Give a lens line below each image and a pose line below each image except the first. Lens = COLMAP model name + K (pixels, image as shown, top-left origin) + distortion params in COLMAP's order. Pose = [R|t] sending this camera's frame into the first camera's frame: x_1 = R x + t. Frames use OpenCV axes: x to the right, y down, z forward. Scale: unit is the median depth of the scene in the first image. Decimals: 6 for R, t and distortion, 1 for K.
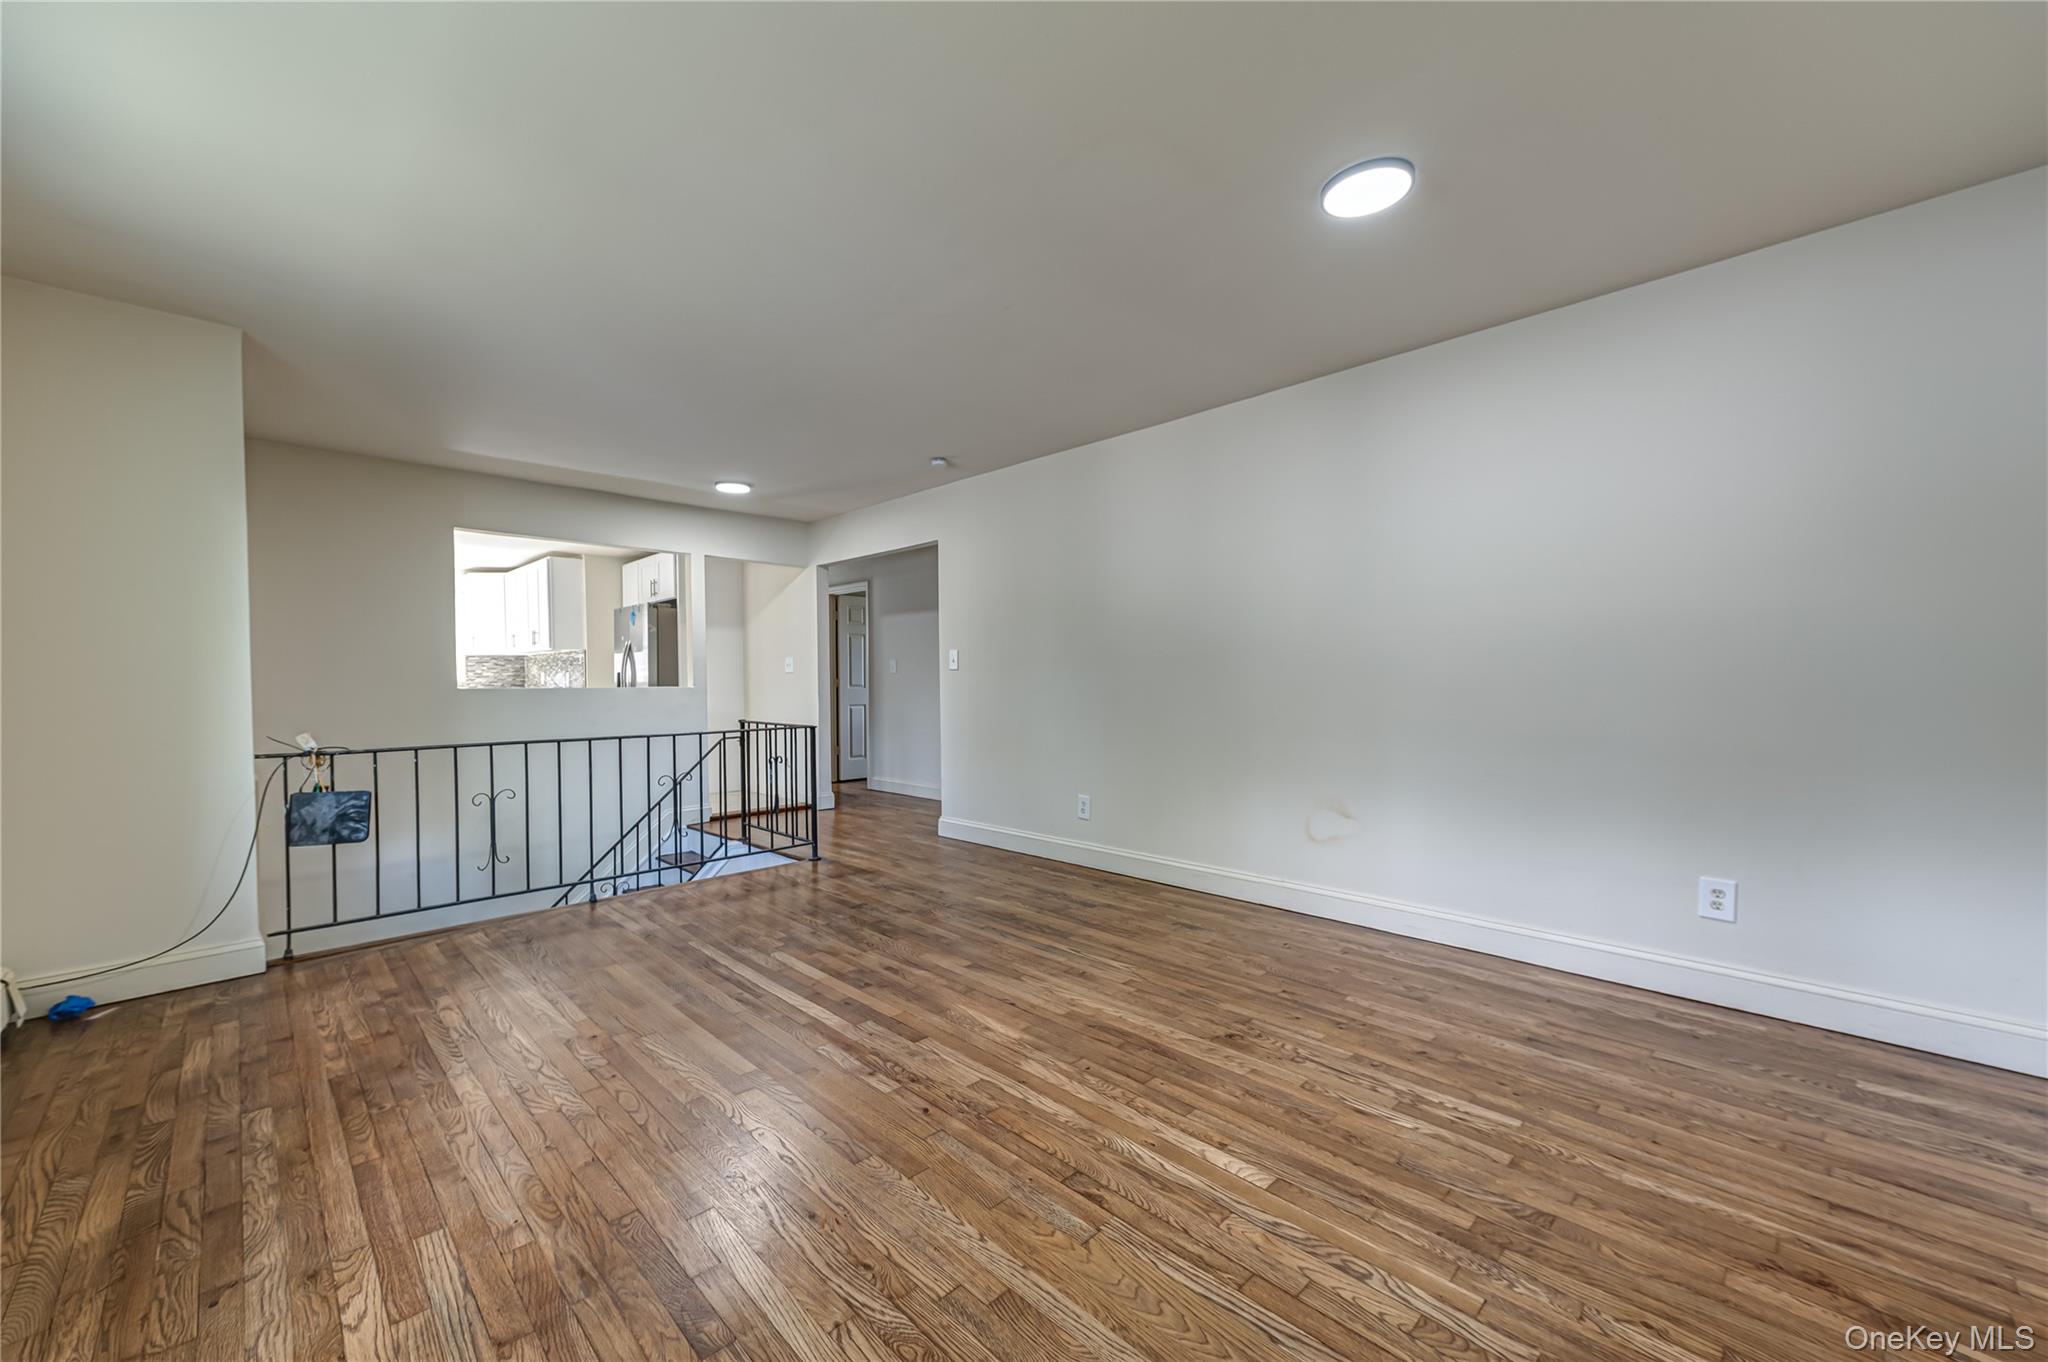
lens RADIAL K [[793.0, 0, 1017.8], [0, 793.0, 690.2], [0, 0, 1]] dist [0.012389, -0.000320]
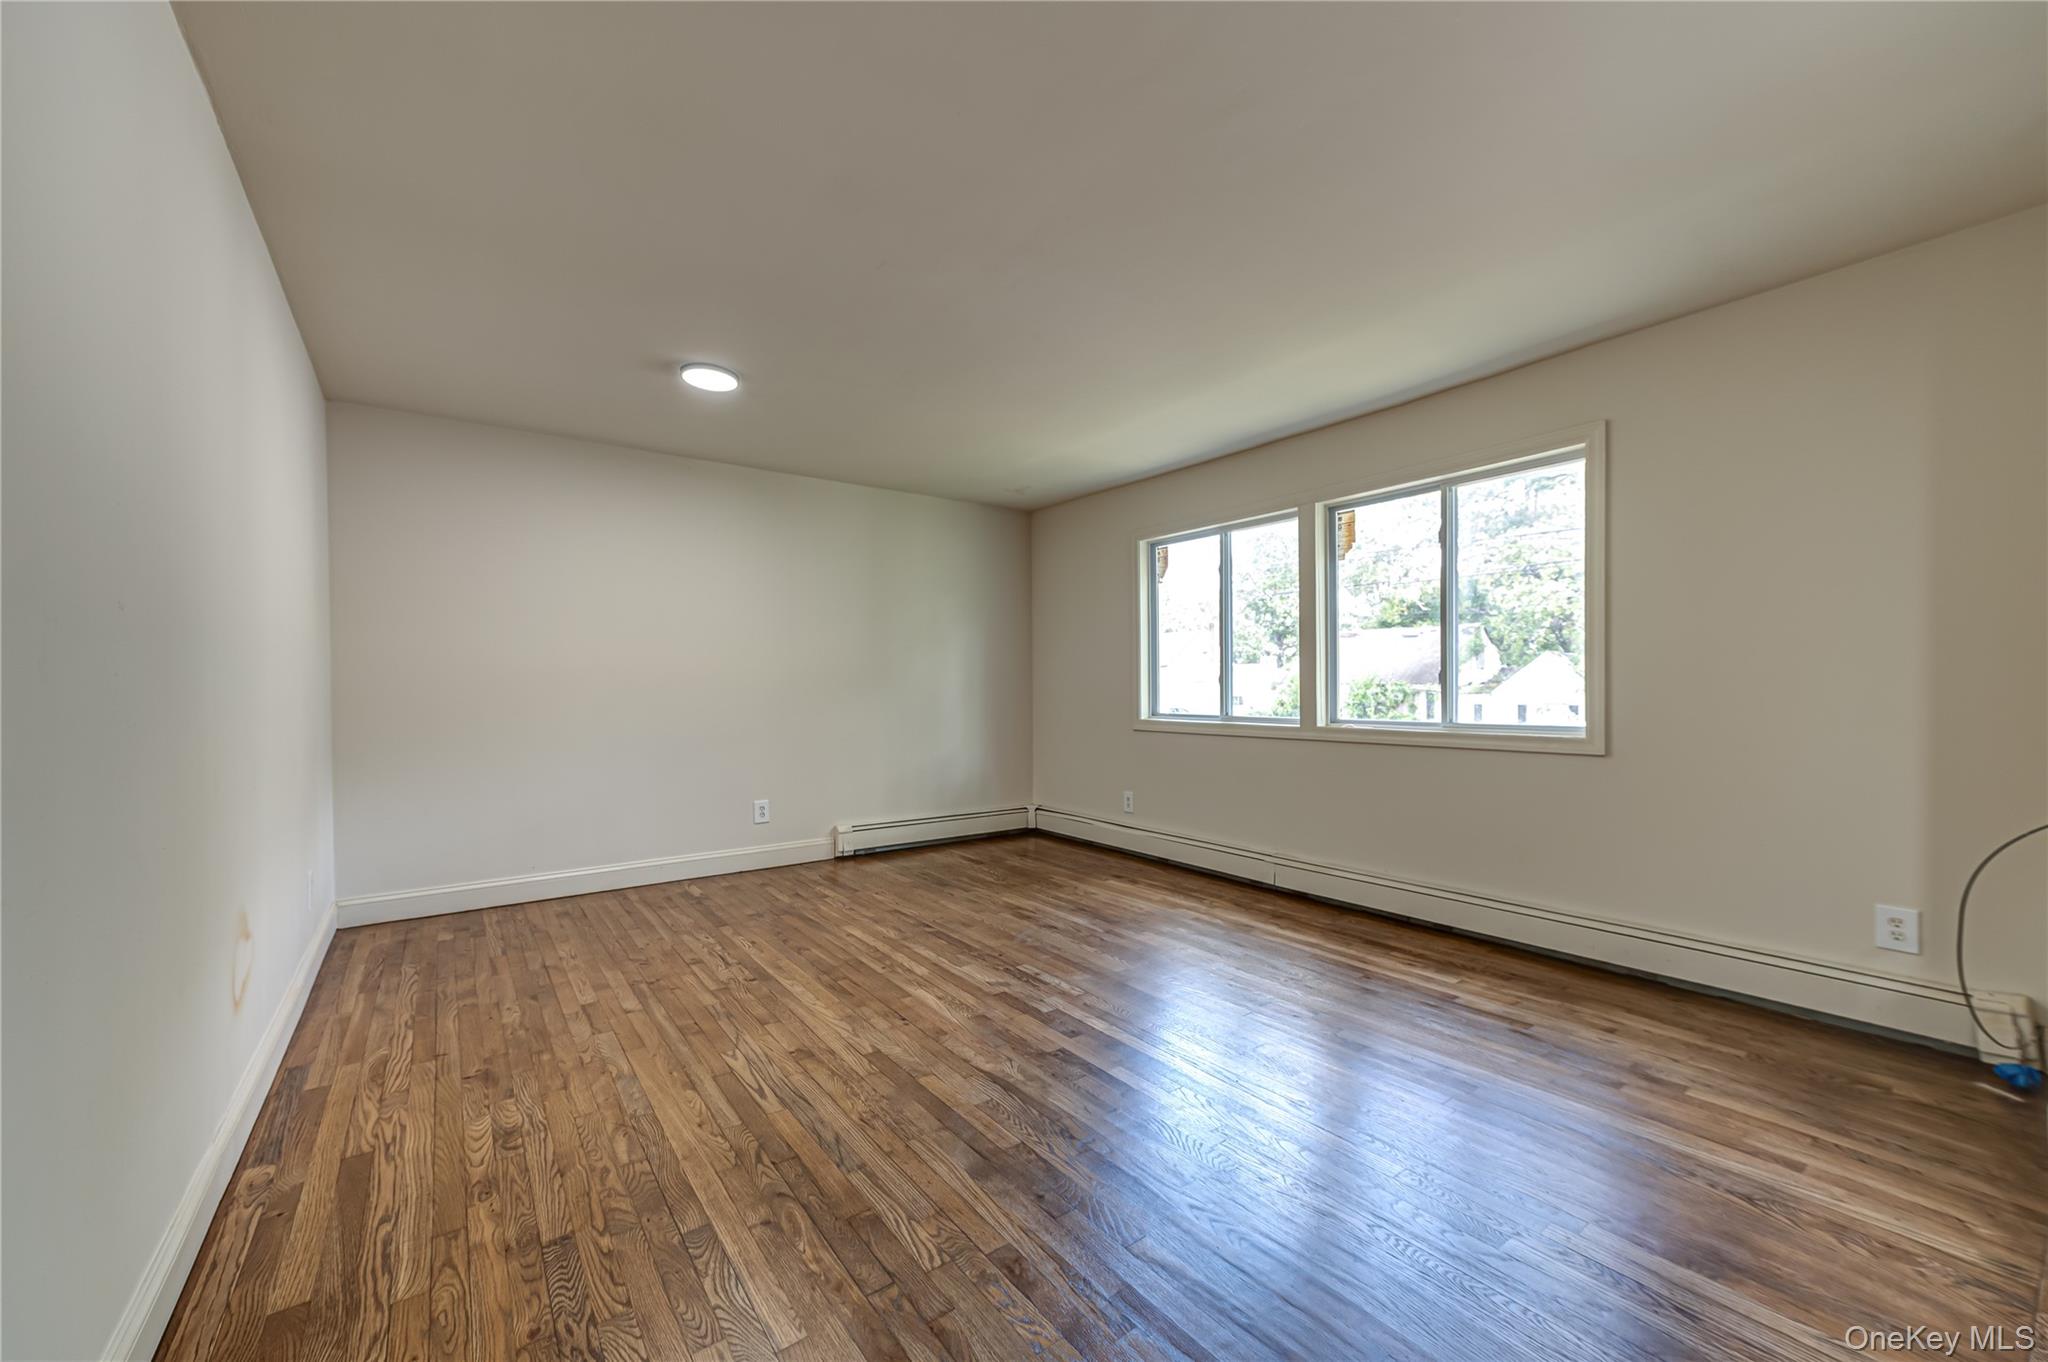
lens RADIAL K [[793.0, 0, 1017.8], [0, 793.0, 690.2], [0, 0, 1]] dist [0.012389, -0.000320]
pose [[-0.988722, 0.014709, 0.149036, -0.317447], [0.017384, 0.999710, 0.016663, -0.028449], [-0.148748, 0.019066, -0.988691, 2.055080]]
